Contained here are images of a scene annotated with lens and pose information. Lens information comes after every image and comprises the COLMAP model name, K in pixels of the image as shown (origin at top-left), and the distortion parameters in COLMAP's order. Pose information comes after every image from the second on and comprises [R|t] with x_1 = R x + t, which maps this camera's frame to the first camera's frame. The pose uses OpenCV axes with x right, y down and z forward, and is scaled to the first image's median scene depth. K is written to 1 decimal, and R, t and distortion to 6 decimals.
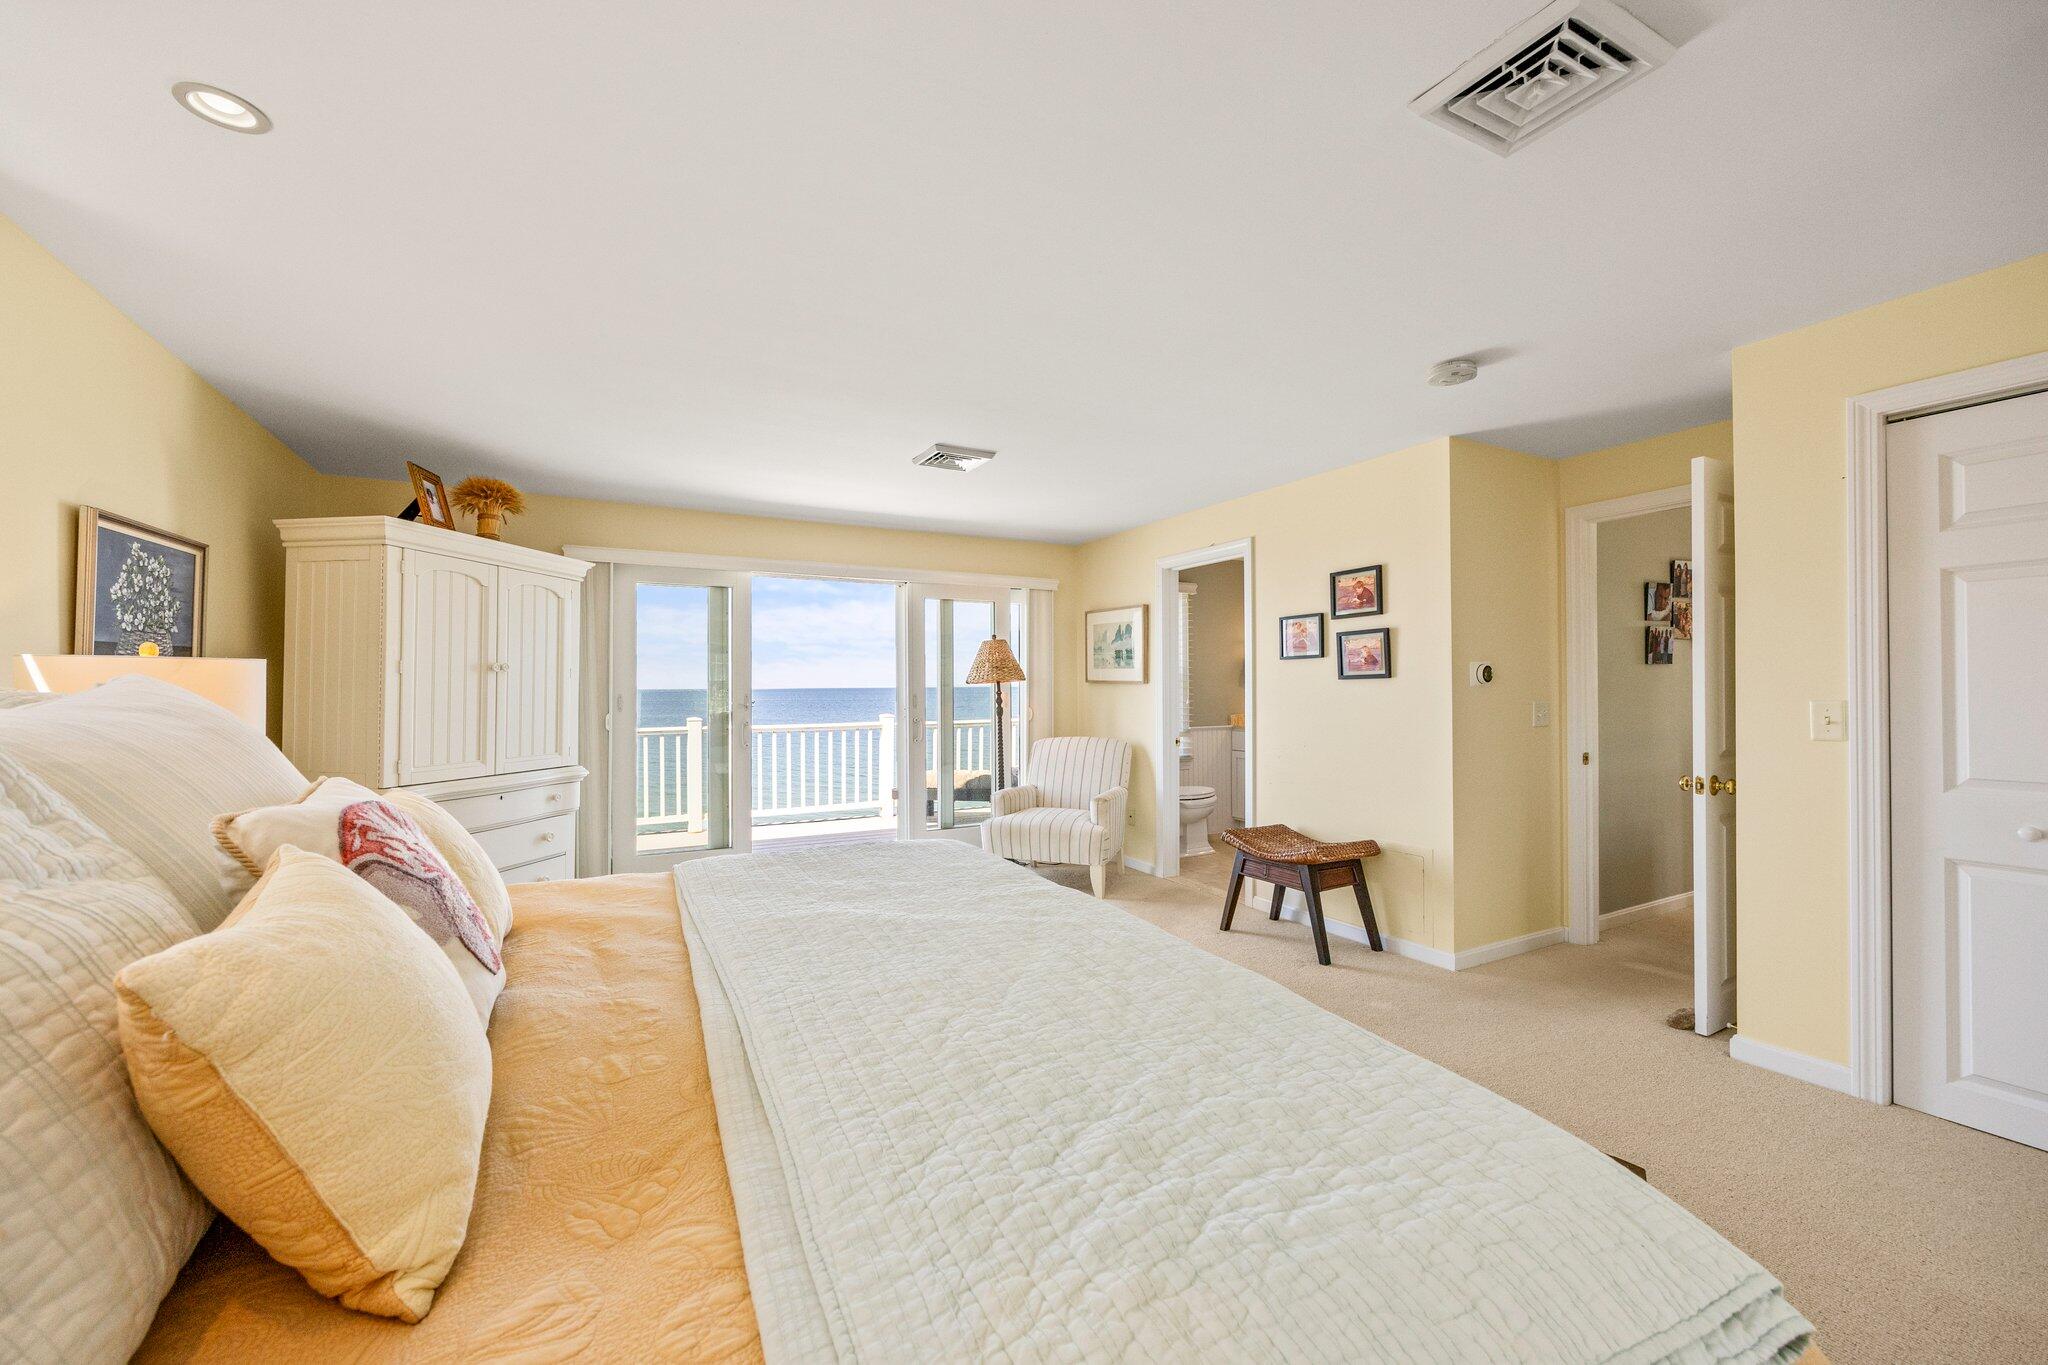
lens RADIAL K [[804.4, 0, 1028.9], [0, 804.4, 680.8], [0, 0, 1]] dist [-0.001967, -0.000231]
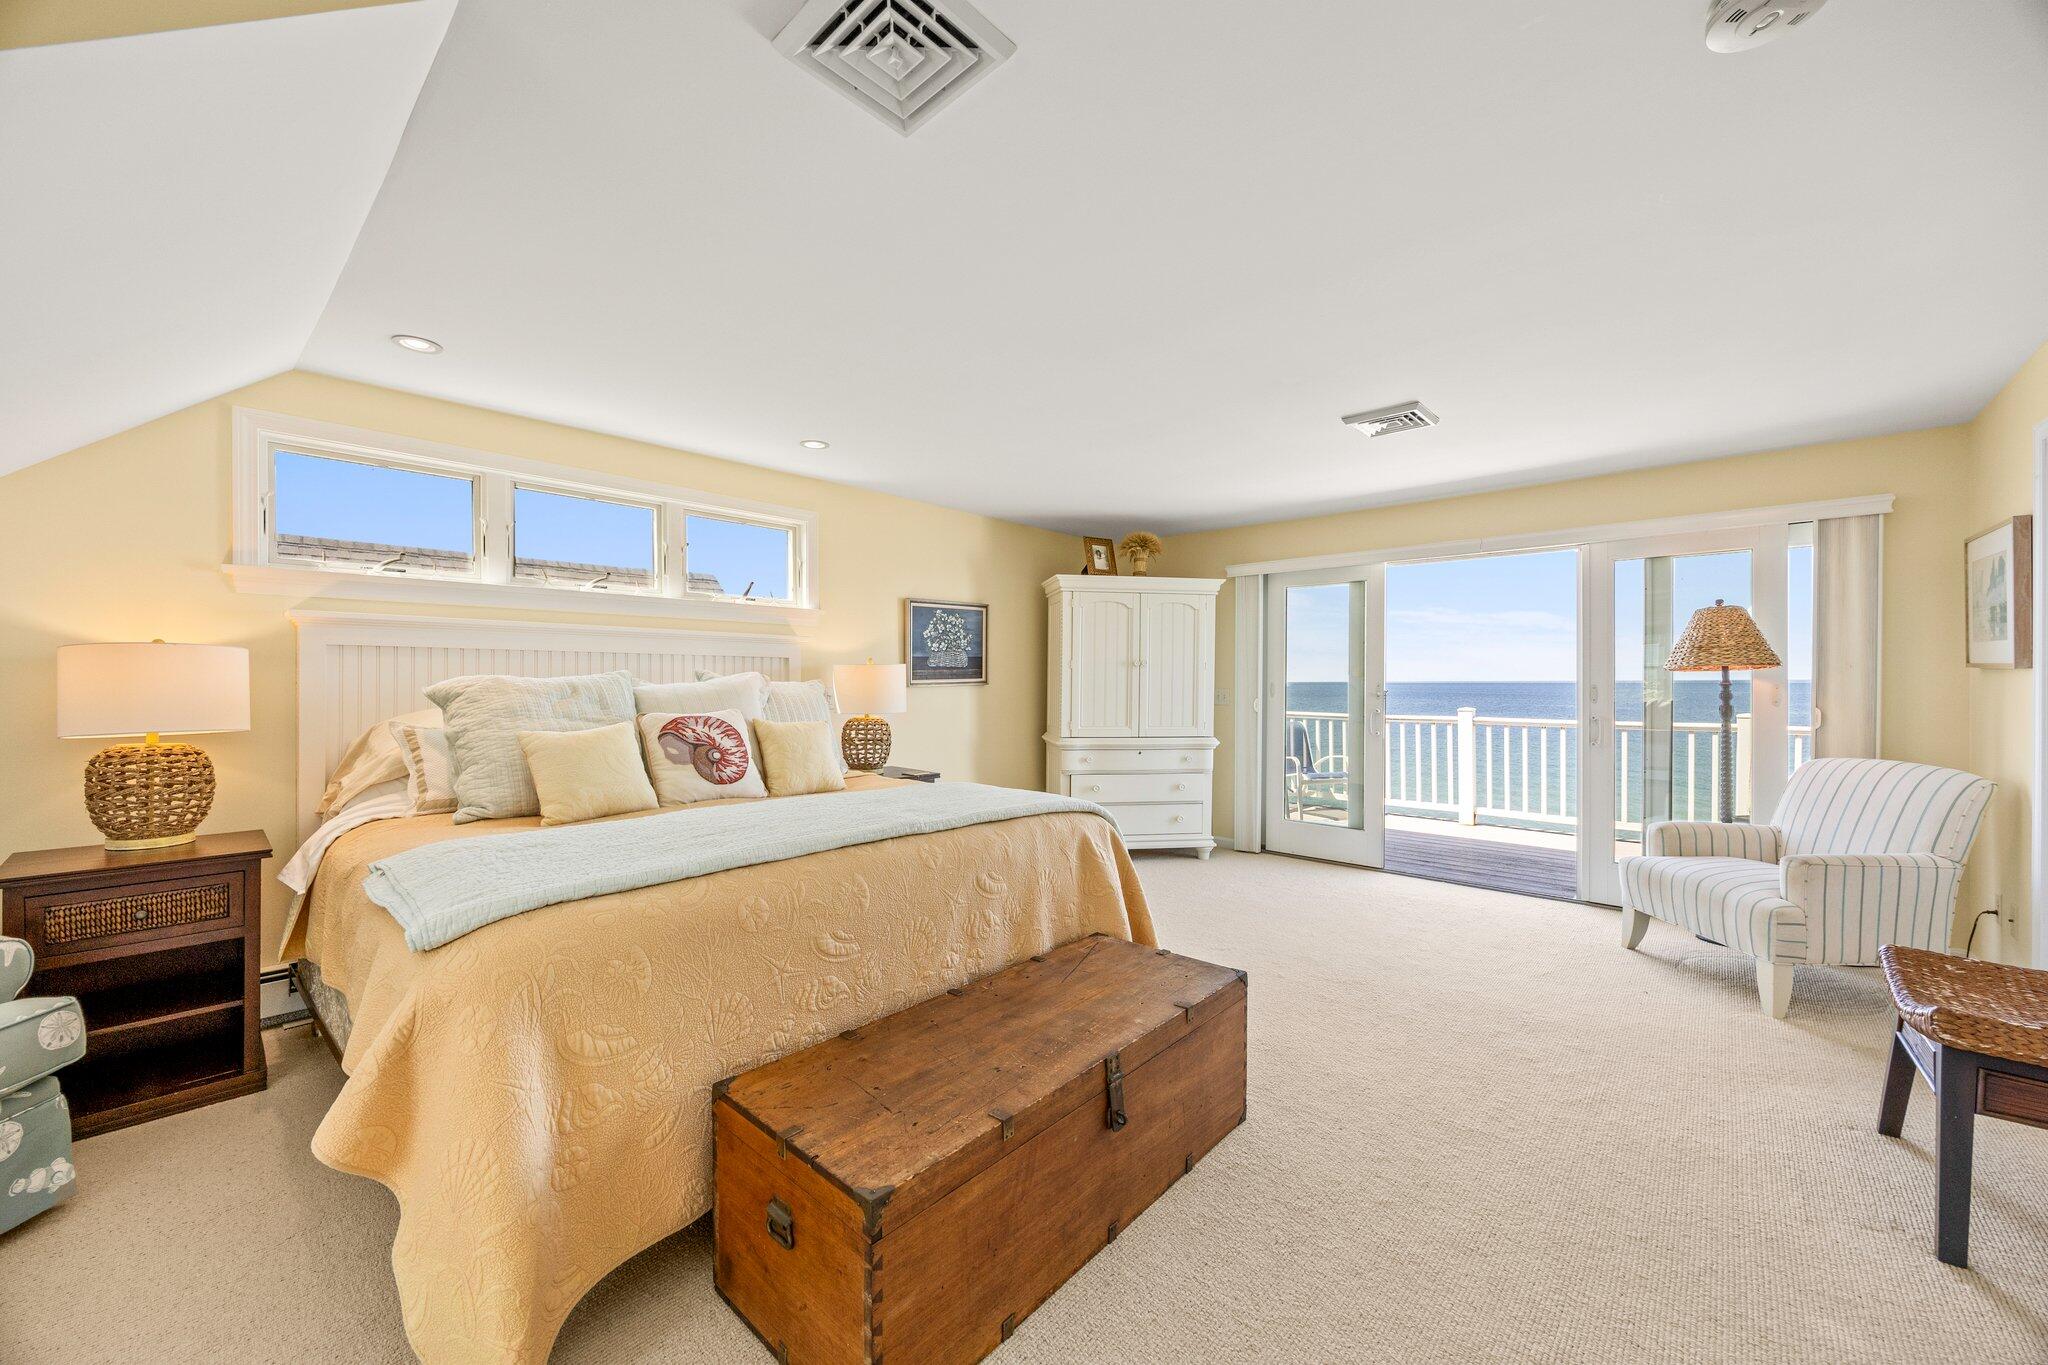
lens RADIAL K [[804.4, 0, 1028.2], [0, 804.4, 681.6], [0, 0, 1]] dist [-0.001967, -0.000231]
pose [[0.312678, 0.005205, -0.949845, 0.482799], [0.008150, 0.999933, 0.008162, 0.002106], [0.949824, -0.010294, 0.312614, 0.260047]]
